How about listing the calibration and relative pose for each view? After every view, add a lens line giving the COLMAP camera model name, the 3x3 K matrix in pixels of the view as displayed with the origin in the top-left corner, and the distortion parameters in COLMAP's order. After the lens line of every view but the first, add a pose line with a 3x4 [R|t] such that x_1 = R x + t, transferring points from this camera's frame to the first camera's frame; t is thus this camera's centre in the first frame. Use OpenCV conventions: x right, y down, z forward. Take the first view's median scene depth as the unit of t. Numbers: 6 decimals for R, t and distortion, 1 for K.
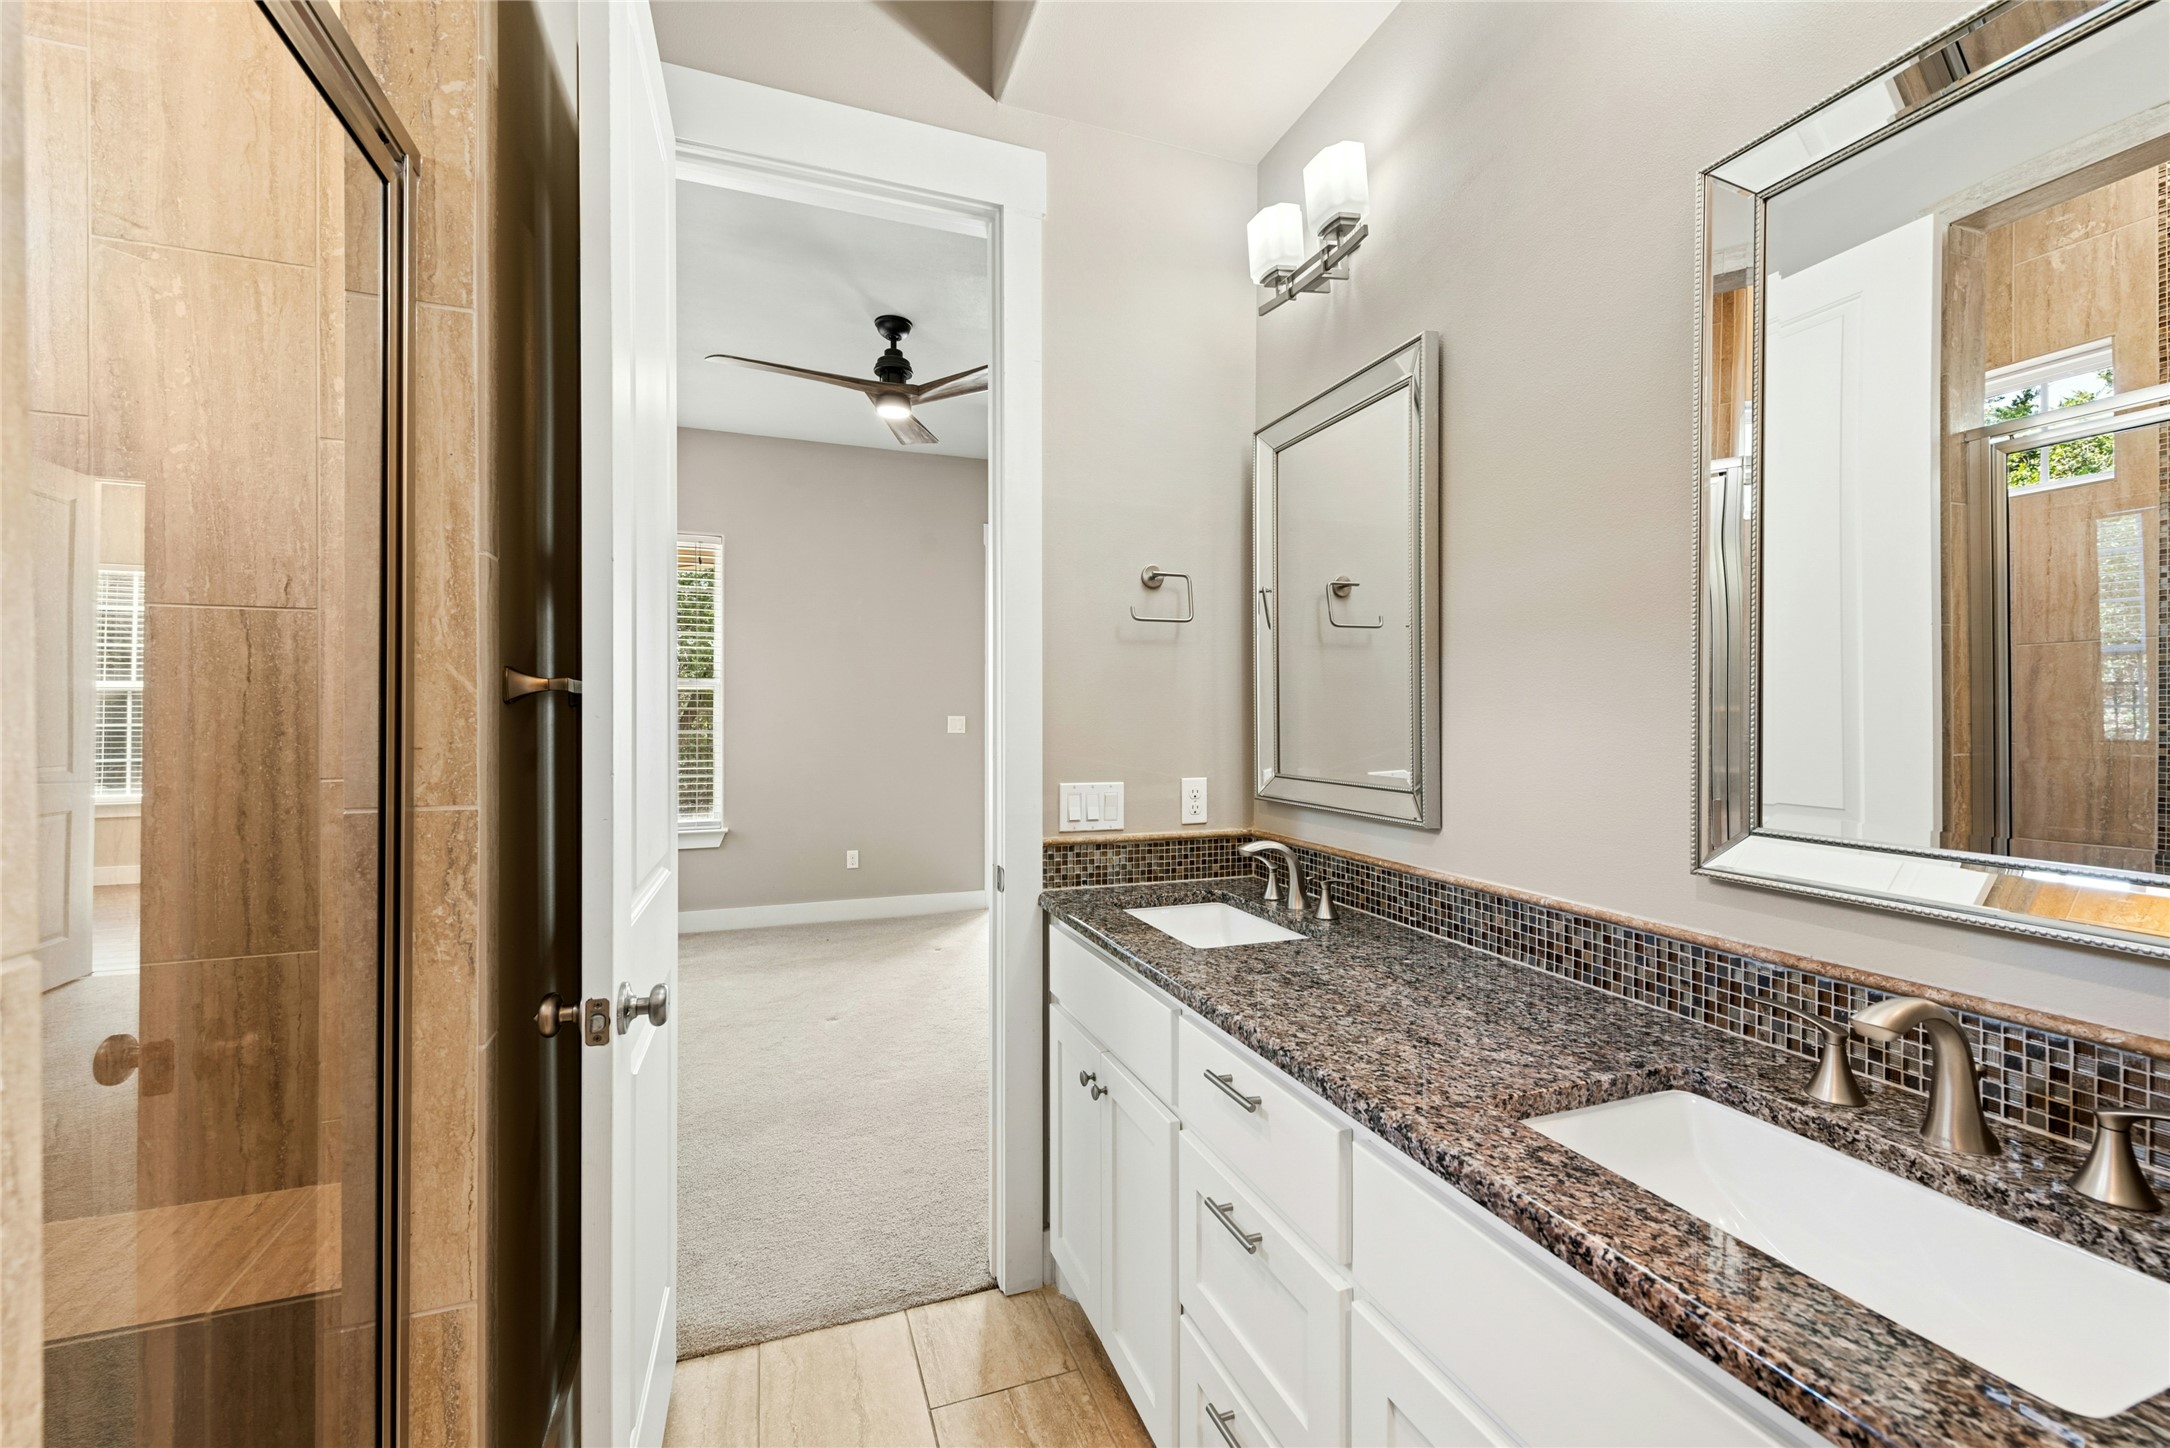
lens RADIAL K [[910.4, 0, 1089.7], [0, 910.4, 704.2], [0, 0, 1]] dist [0.000096, -0.000096]
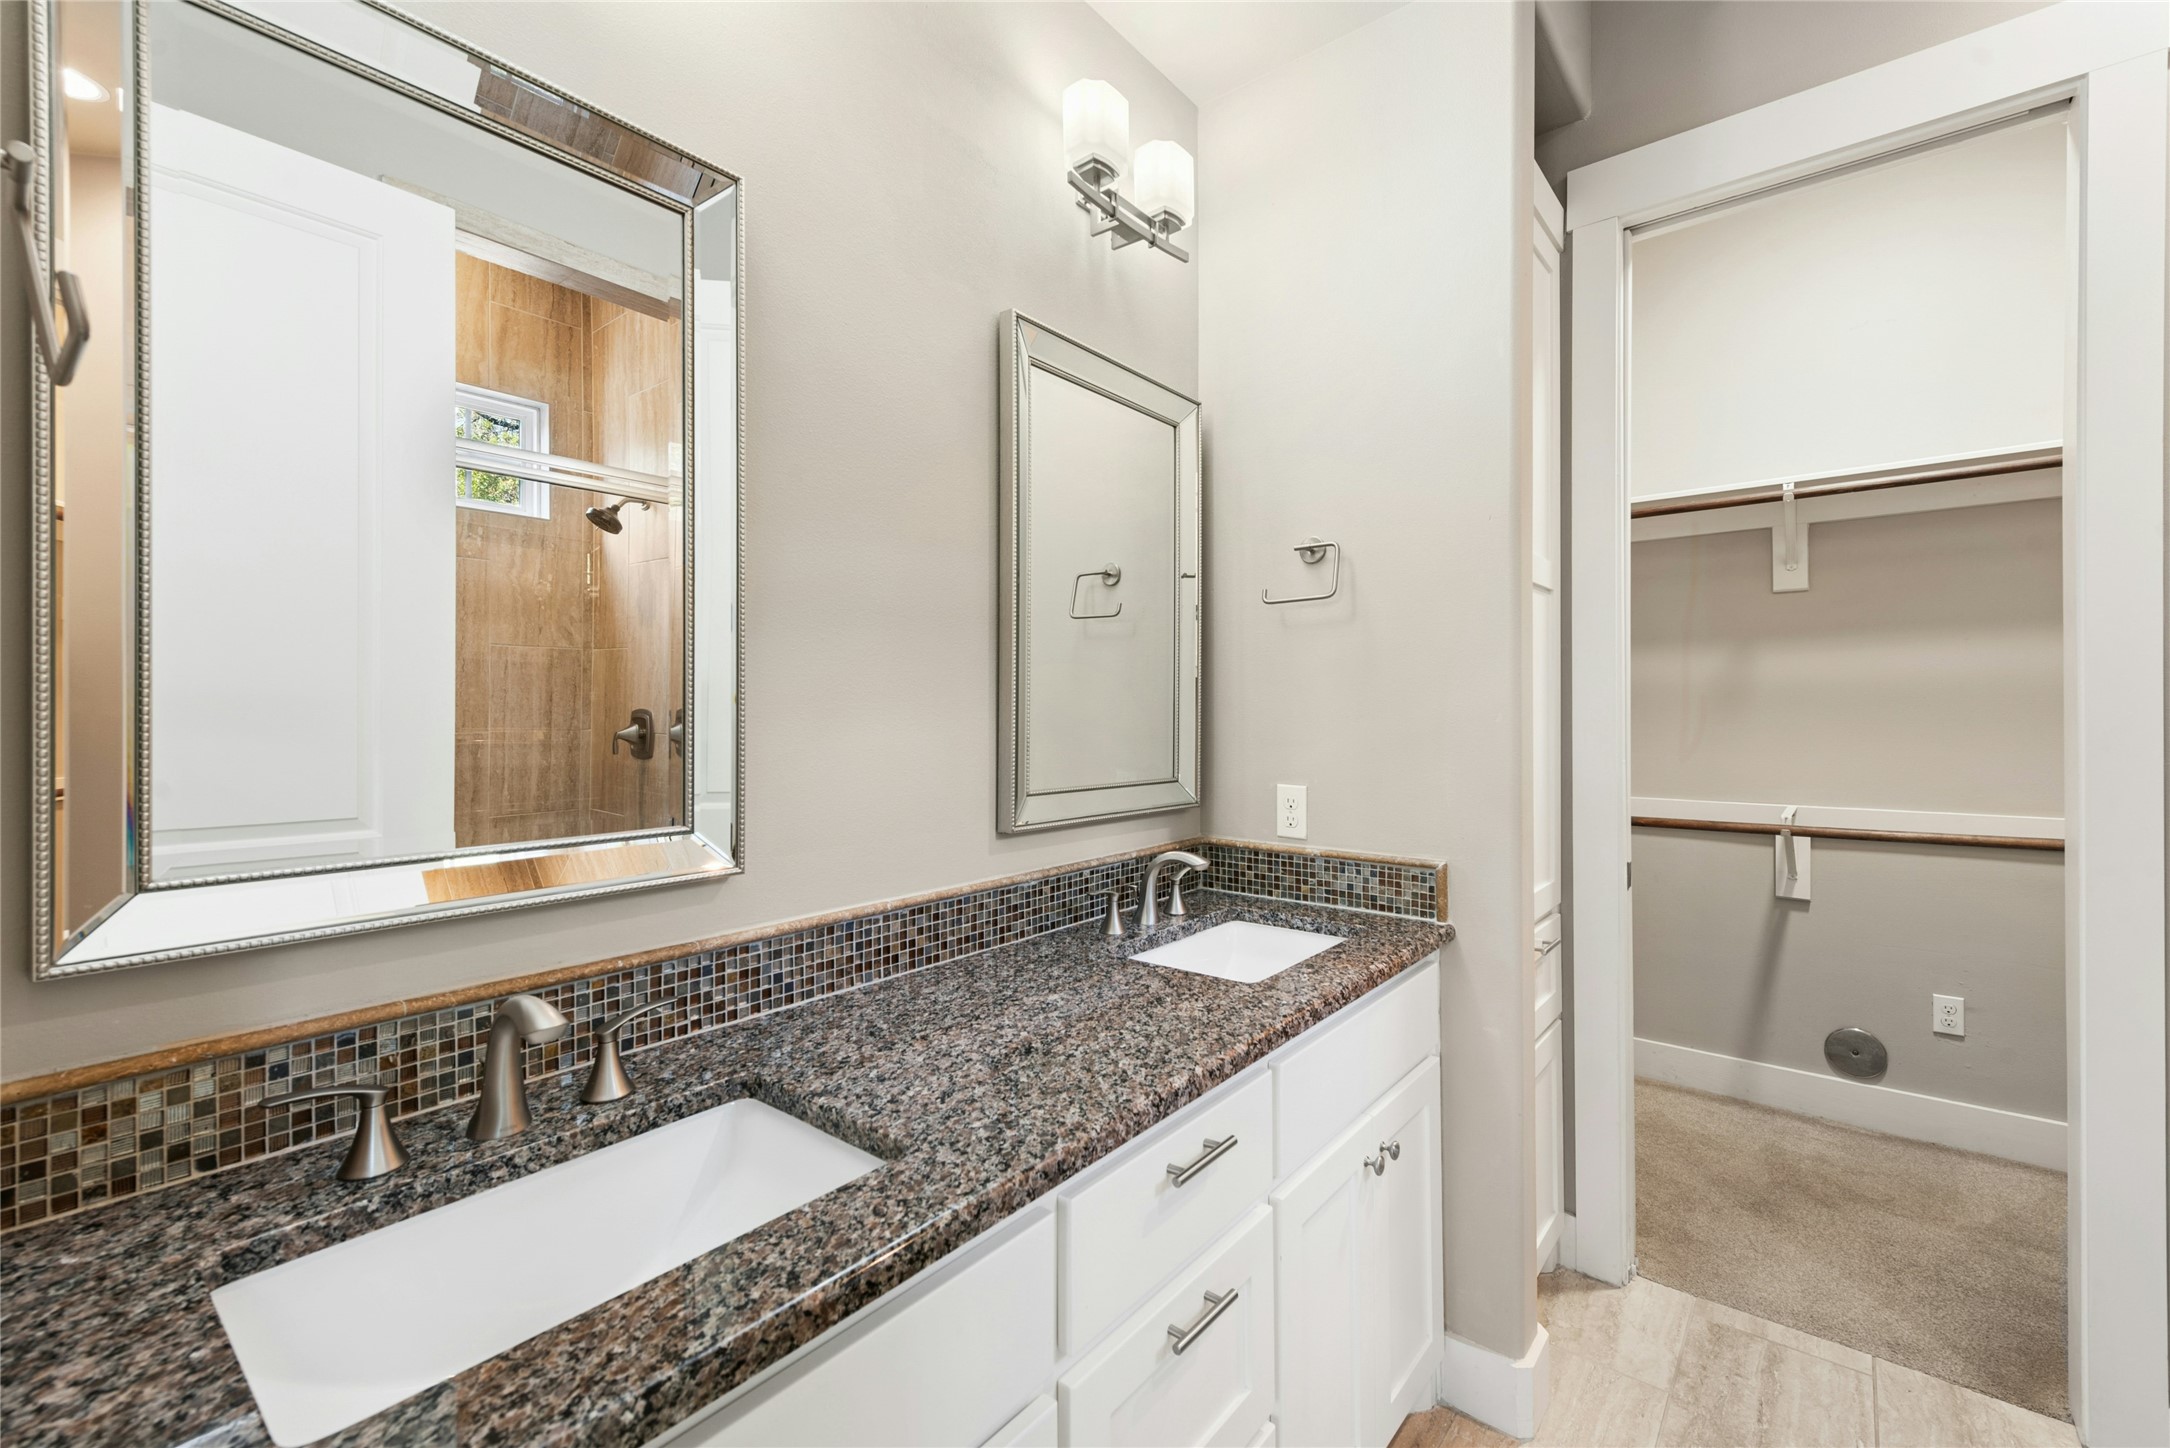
lens RADIAL K [[910.4, 0, 1090.9], [0, 910.4, 731.2], [0, 0, 1]] dist [0.000096, -0.000096]
pose [[-0.514354, -0.010531, 0.857513, -0.447444], [-0.000185, 0.999926, 0.012169, 0.022314], [-0.857578, 0.006100, -0.514318, 1.363095]]
